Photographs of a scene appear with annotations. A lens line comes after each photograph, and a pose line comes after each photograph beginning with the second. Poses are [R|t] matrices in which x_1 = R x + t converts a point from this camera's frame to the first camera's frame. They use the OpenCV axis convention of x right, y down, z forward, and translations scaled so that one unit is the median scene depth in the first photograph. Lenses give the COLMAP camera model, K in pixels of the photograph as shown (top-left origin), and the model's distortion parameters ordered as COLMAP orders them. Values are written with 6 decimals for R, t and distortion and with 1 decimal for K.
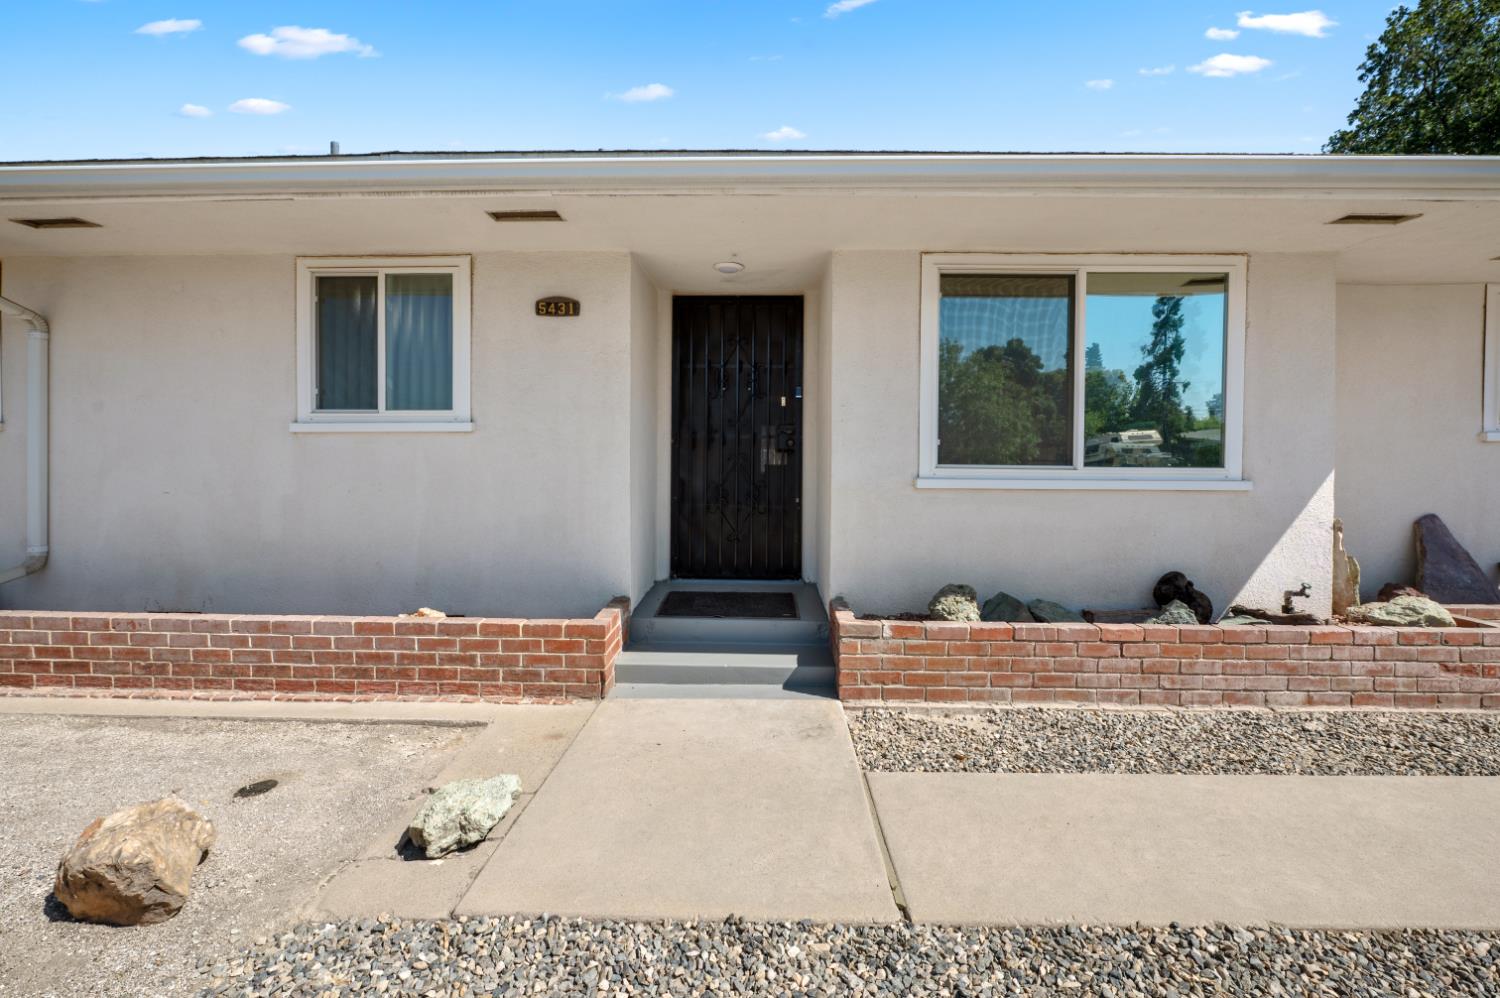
lens RADIAL K [[609.6, 0, 744.8], [0, 609.6, 498.4], [0, 0, 1]] dist [-0.007118, -0.001054]
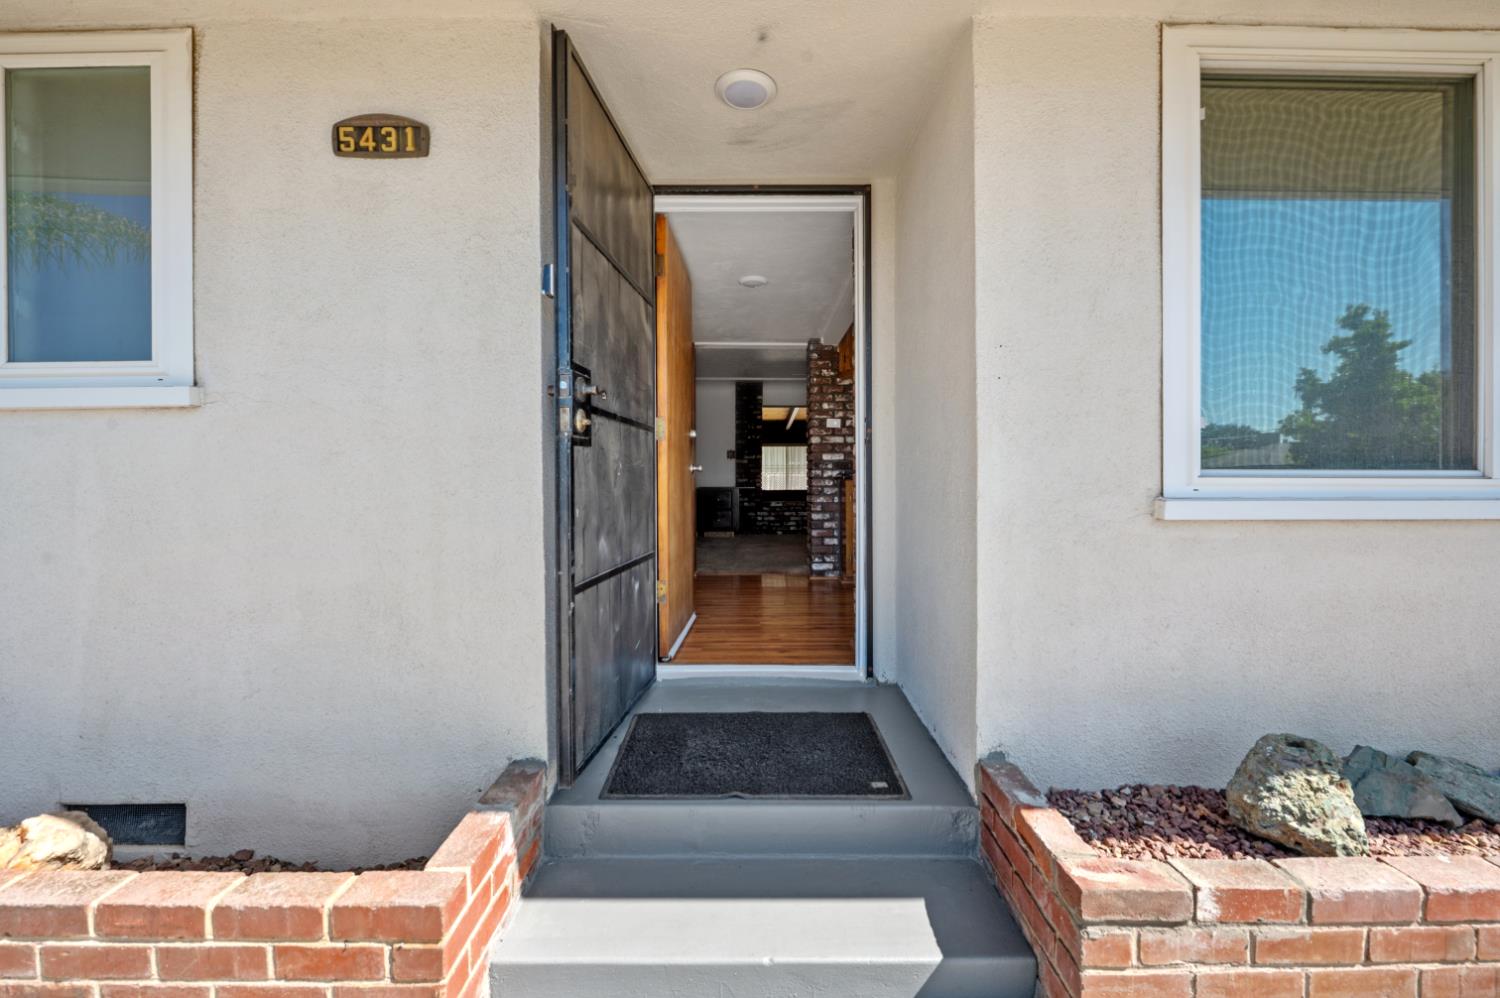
lens RADIAL K [[609.6, 0, 782.2], [0, 609.6, 525.5], [0, 0, 1]] dist [-0.007118, -0.001054]
pose [[0.996489, -0.011310, 0.082953, -0.049345], [0.011478, 0.999933, -0.001545, -0.015768], [-0.082930, 0.002491, 0.996552, 0.581666]]
